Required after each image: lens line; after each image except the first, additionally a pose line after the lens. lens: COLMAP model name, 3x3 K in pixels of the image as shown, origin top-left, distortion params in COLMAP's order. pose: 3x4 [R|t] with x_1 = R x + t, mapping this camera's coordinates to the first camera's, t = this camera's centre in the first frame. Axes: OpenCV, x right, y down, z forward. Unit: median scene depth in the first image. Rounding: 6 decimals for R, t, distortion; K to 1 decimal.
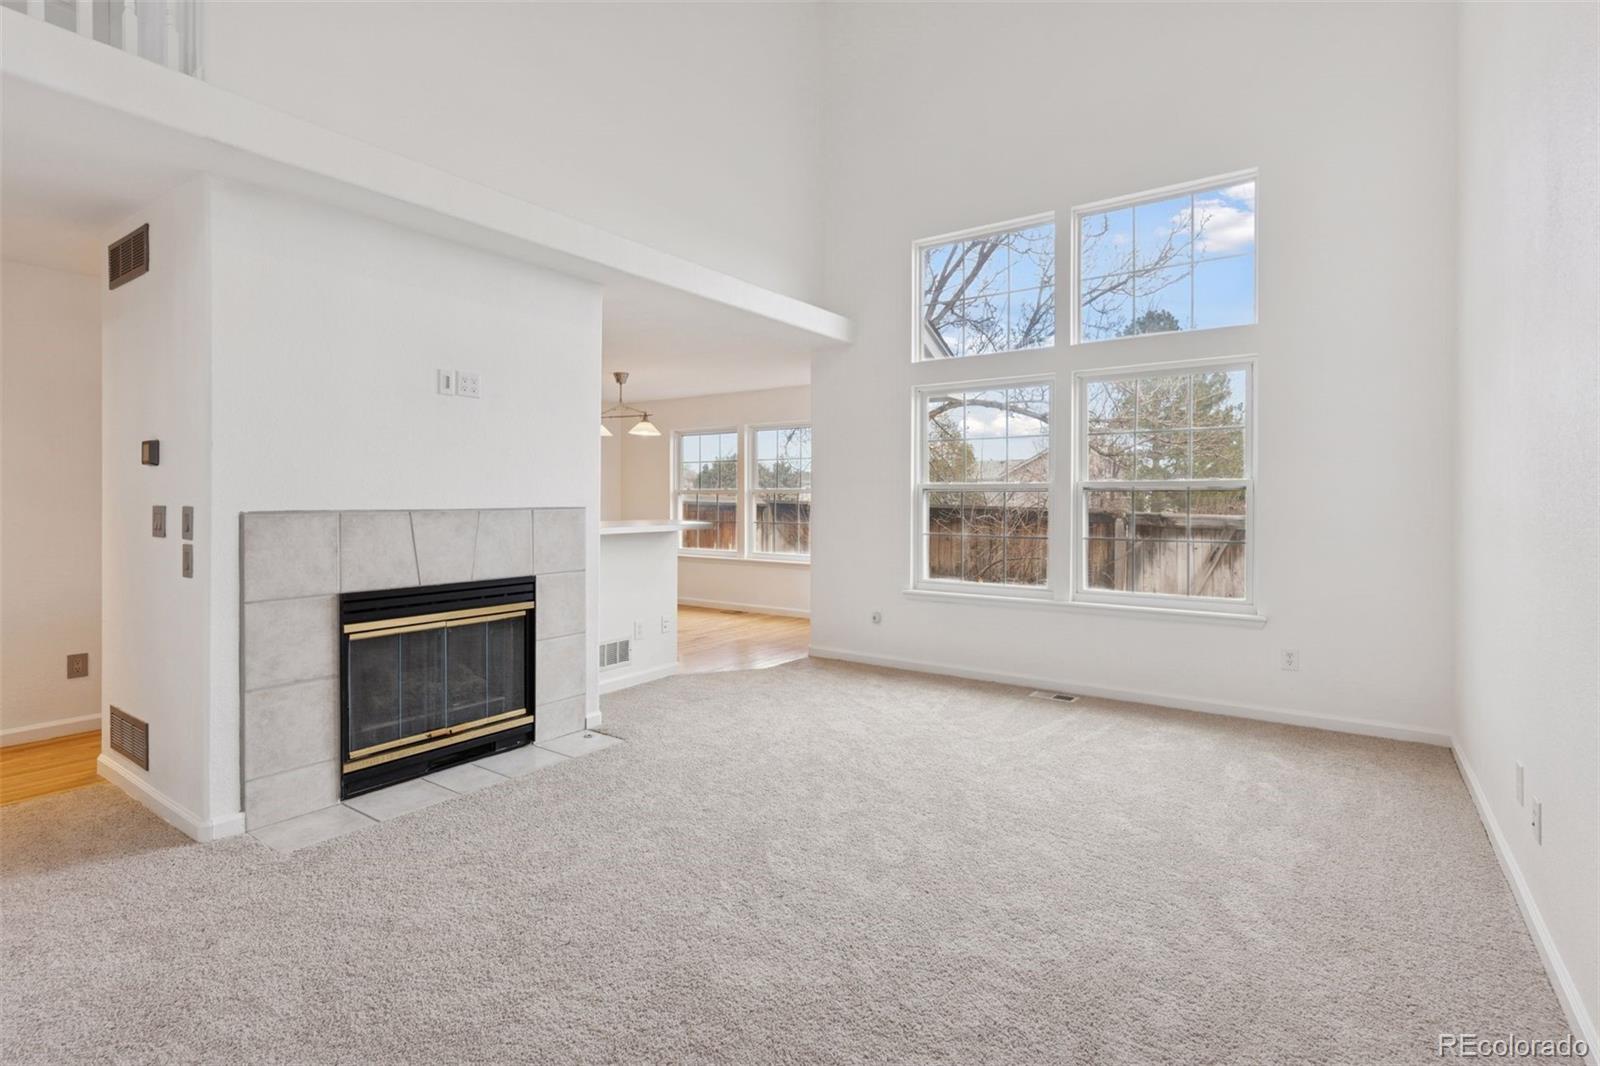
lens RADIAL K [[766.9, 0, 801.0], [0, 766.9, 508.5], [0, 0, 1]] dist [0.003598, 0.000674]
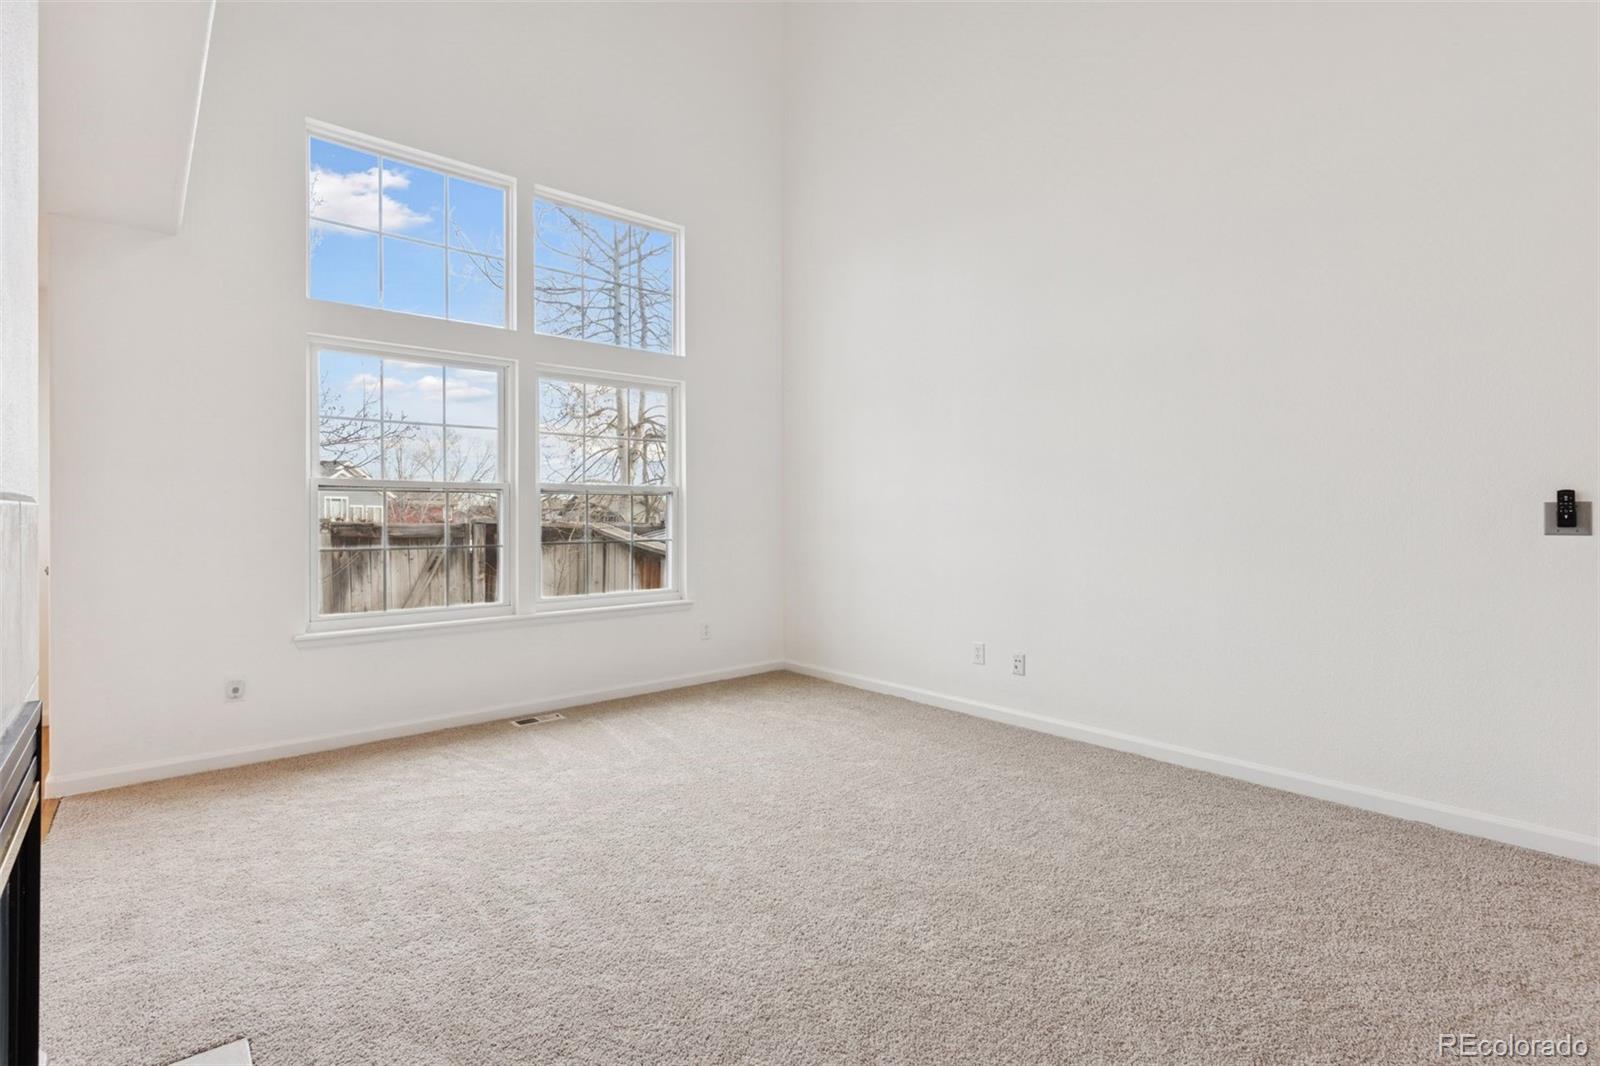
lens RADIAL K [[766.9, 0, 797.7], [0, 766.9, 523.5], [0, 0, 1]] dist [0.003598, 0.000674]
pose [[0.241361, -0.012329, 0.970357, -0.367601], [0.014927, 0.999848, 0.008991, 0.008355], [-0.970321, 0.012314, 0.241508, 0.377212]]
